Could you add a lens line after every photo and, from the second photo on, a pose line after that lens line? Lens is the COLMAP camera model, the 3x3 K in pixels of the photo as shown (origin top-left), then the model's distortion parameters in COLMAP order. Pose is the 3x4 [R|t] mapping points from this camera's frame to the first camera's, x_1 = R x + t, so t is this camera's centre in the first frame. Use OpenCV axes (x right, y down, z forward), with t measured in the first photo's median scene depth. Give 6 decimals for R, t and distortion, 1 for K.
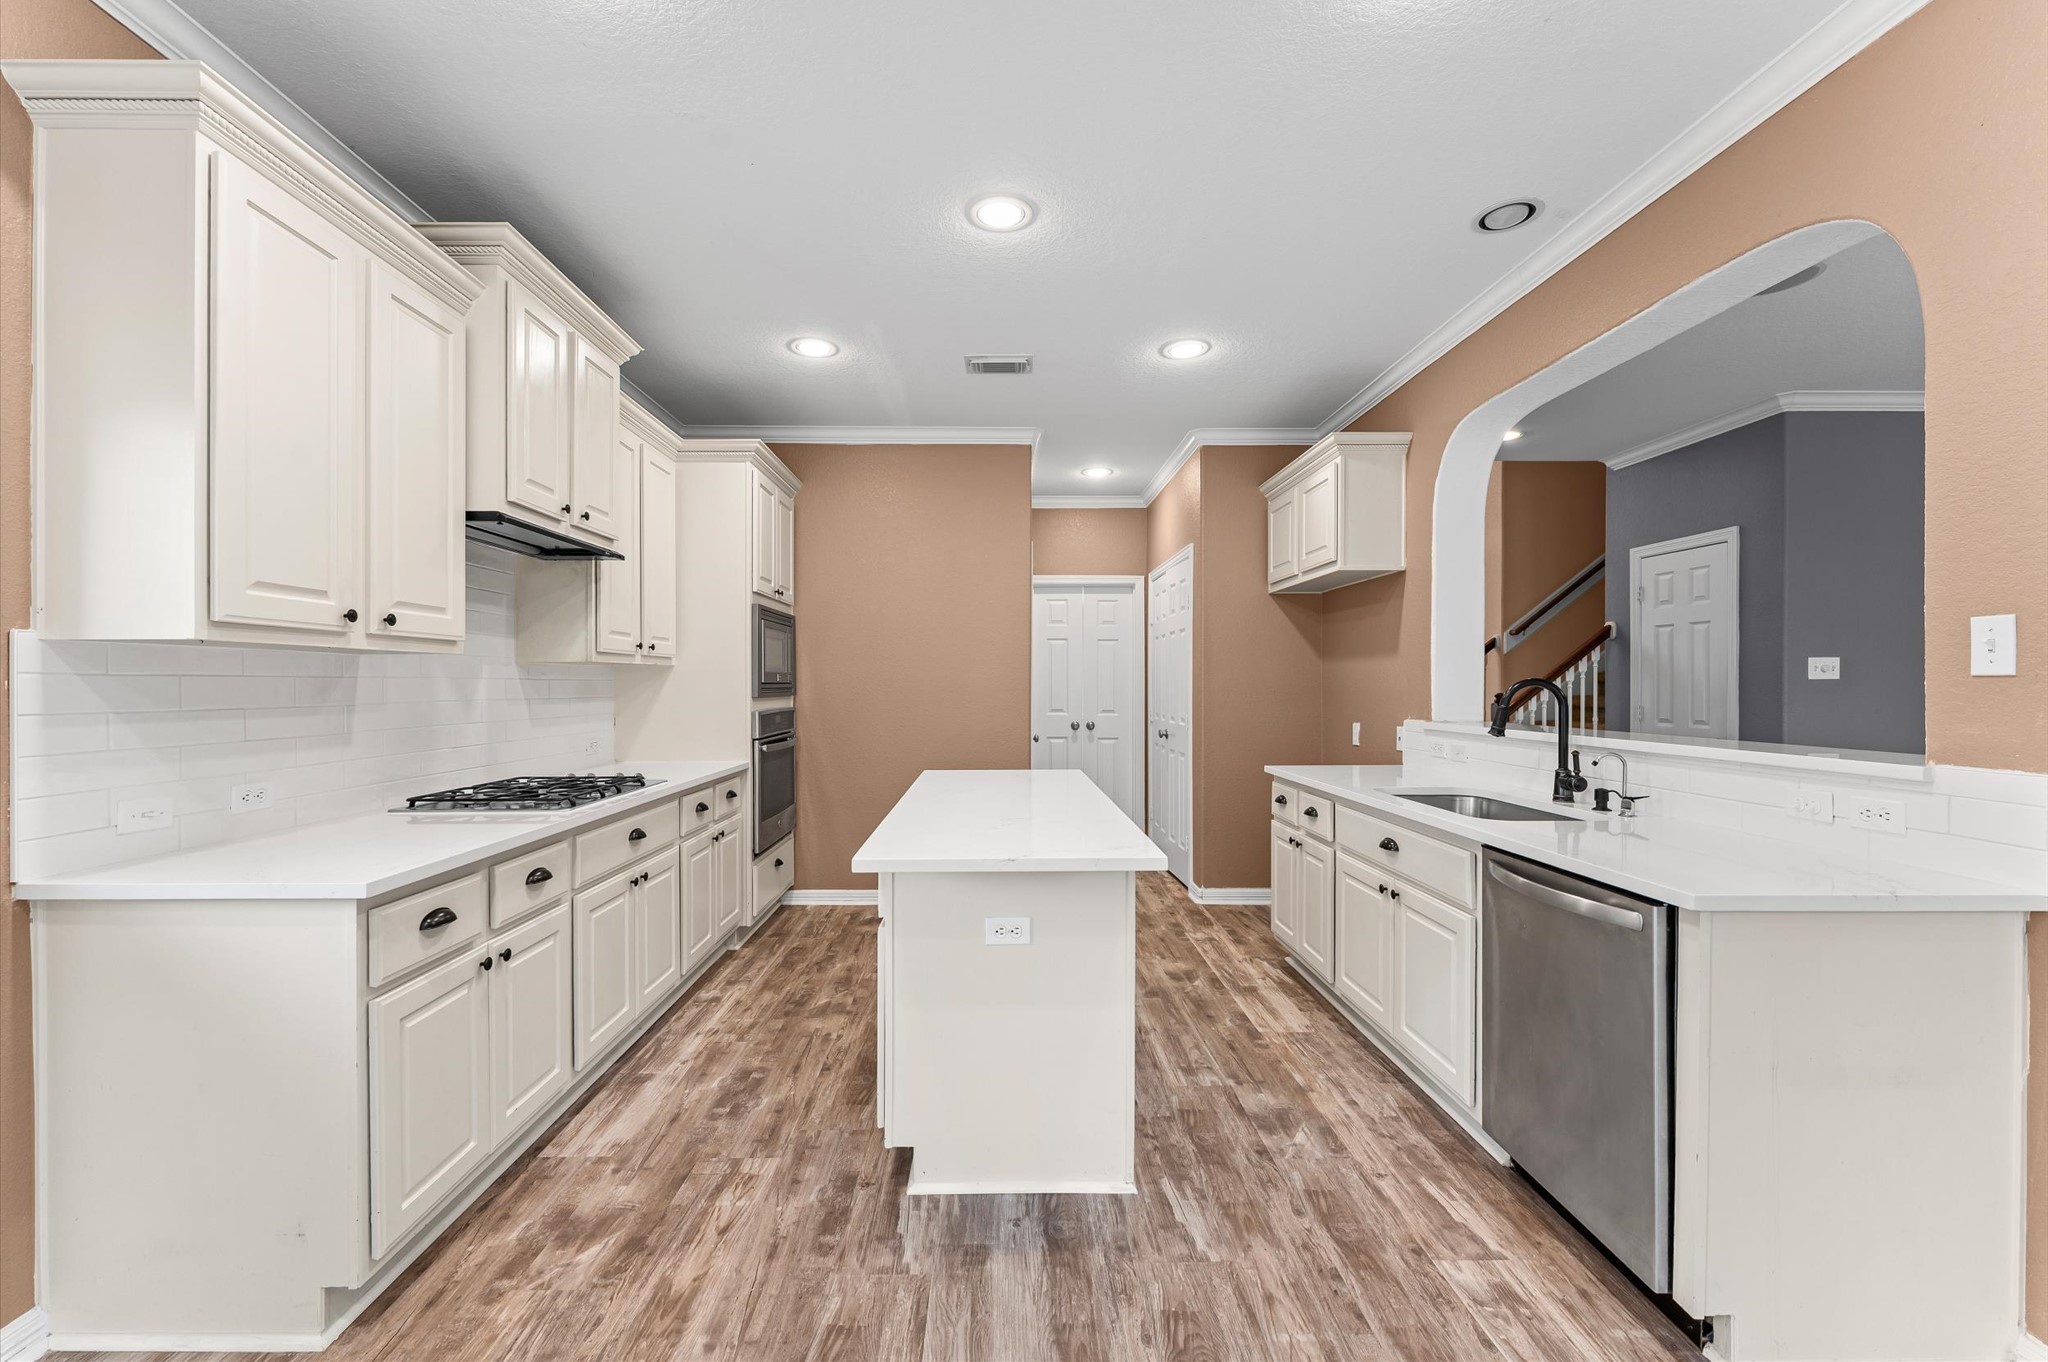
lens RADIAL K [[828.8, 0, 1003.3], [0, 828.8, 686.9], [0, 0, 1]] dist [-0.002010, -0.000235]
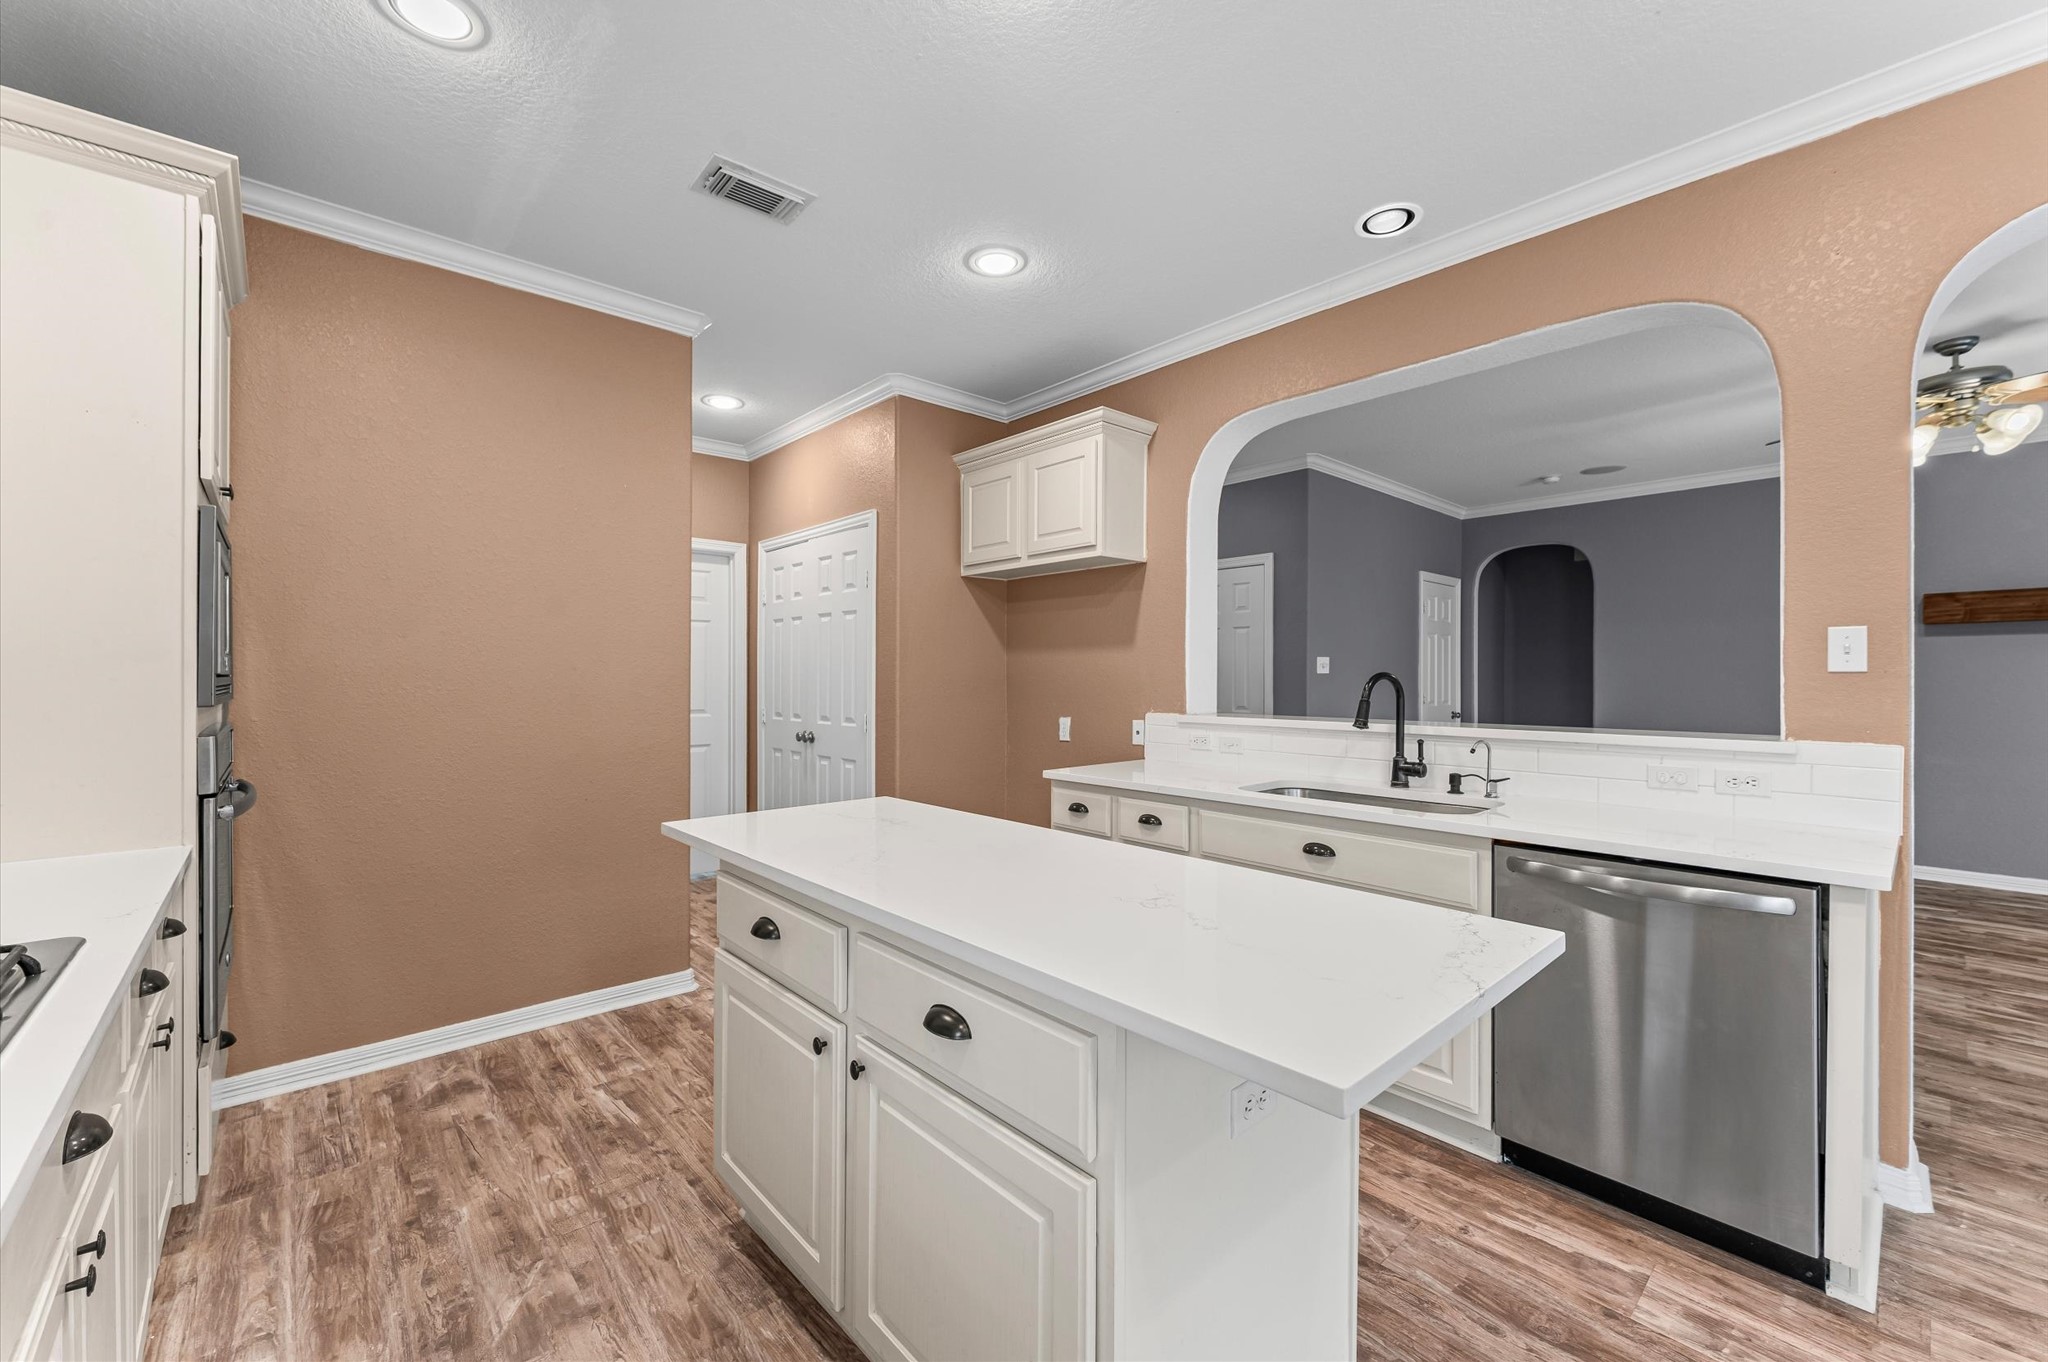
lens RADIAL K [[819.2, 0, 1020.4], [0, 819.2, 672.3], [0, 0, 1]] dist [0.001423, -0.000218]
pose [[0.750463, 0.003792, 0.660901, -0.332922], [0.001675, 0.999969, -0.007639, -0.002541], [-0.660910, 0.006840, 0.750434, 0.443342]]
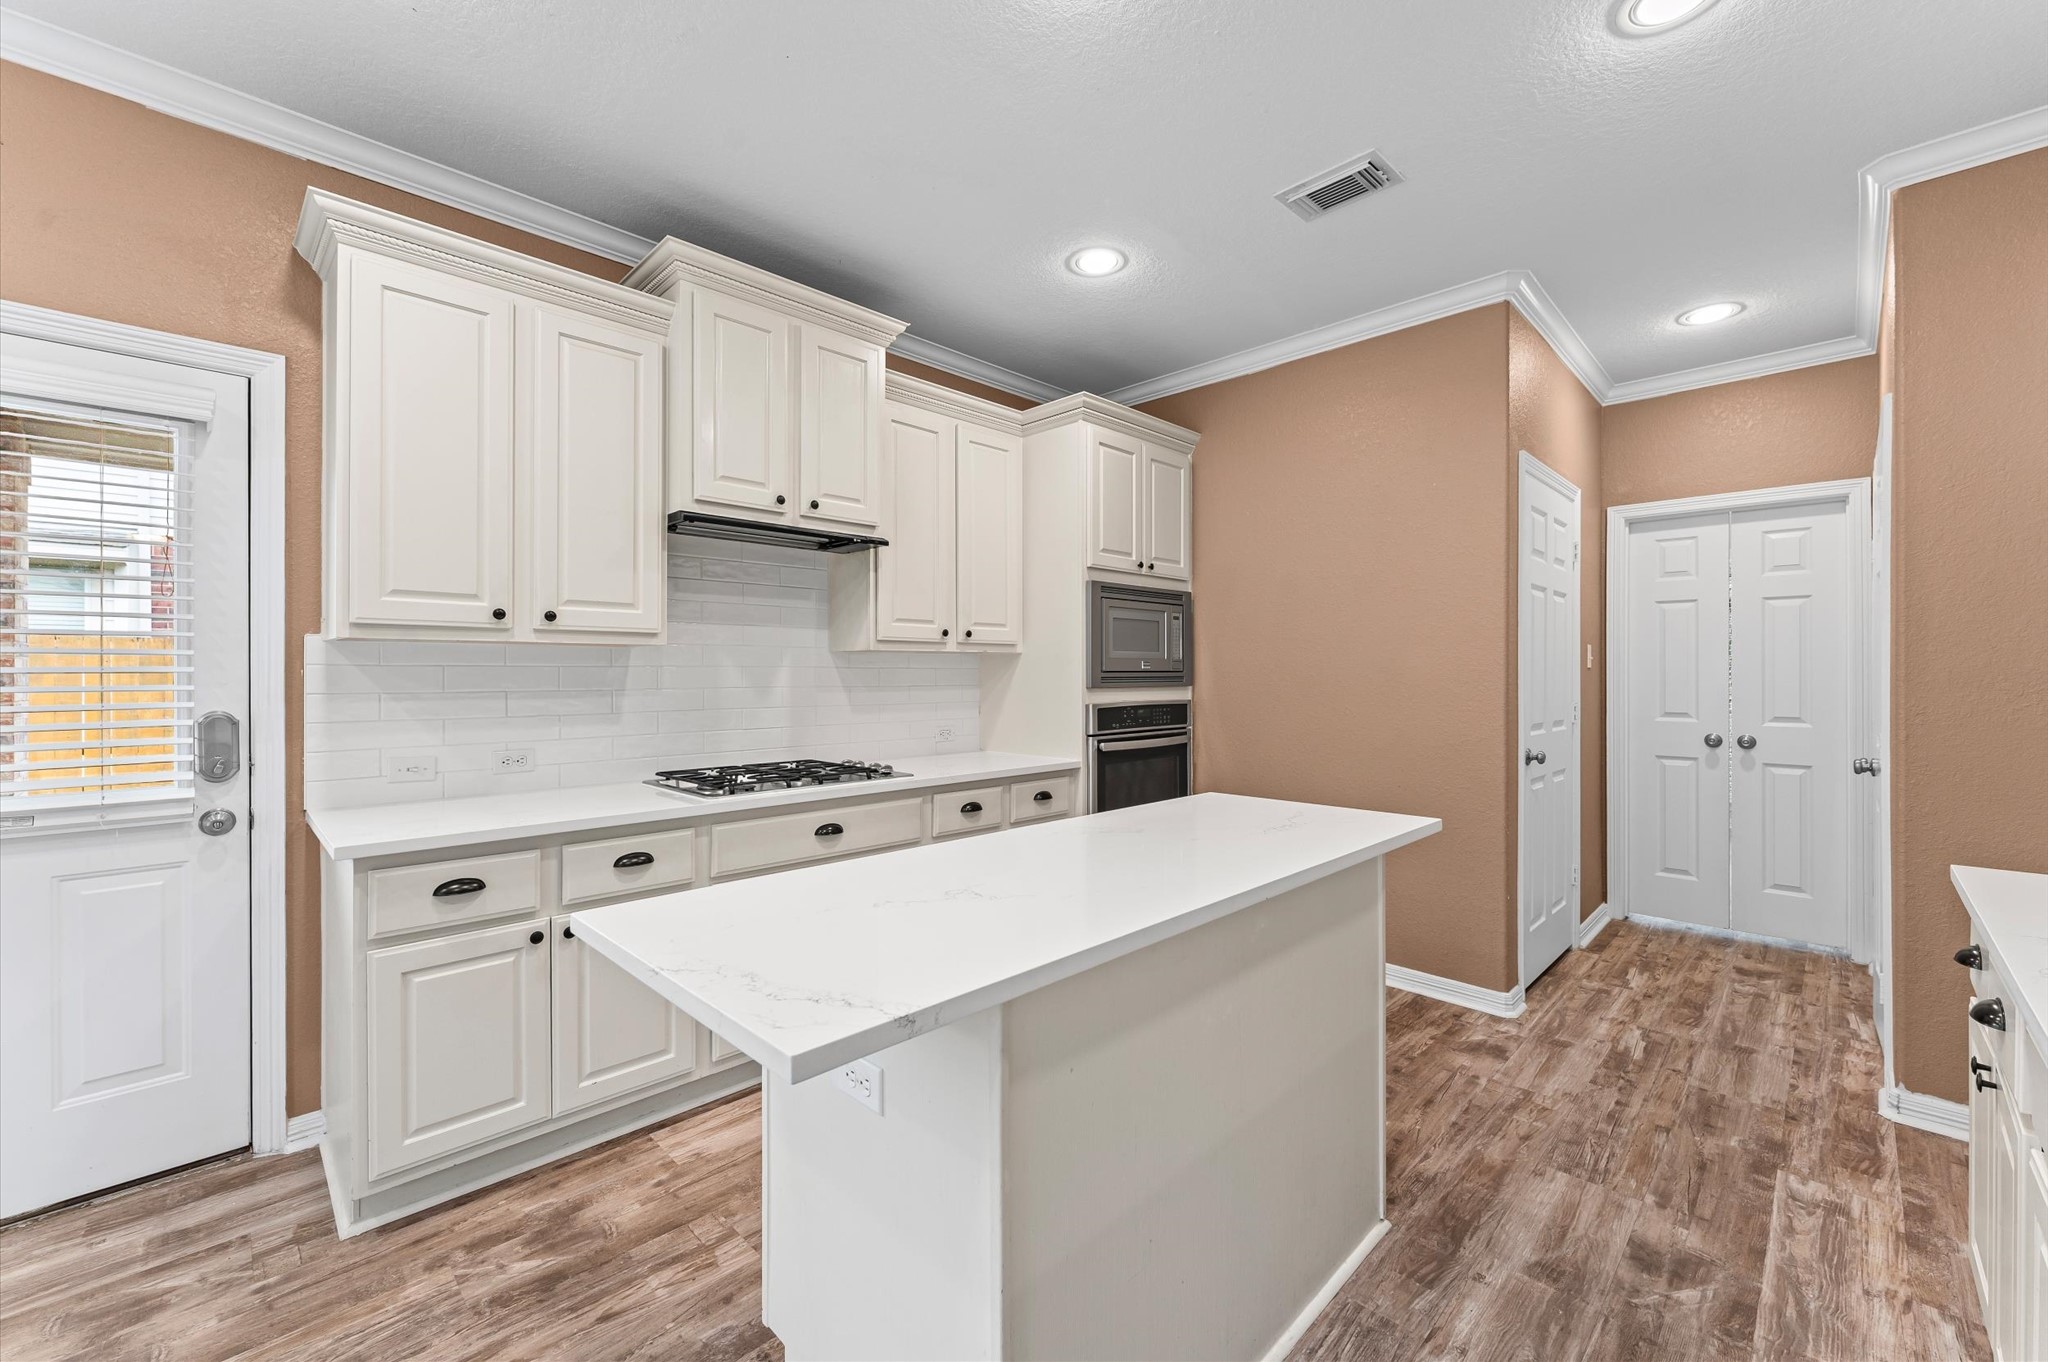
lens RADIAL K [[819.2, 0, 1020.4], [0, 819.2, 672.3], [0, 0, 1]] dist [0.001423, -0.000218]
pose [[0.698548, -0.000140, -0.715563, 0.341679], [-0.002923, 0.999991, -0.003049, -0.001254], [0.715557, 0.004222, 0.698542, 0.437210]]
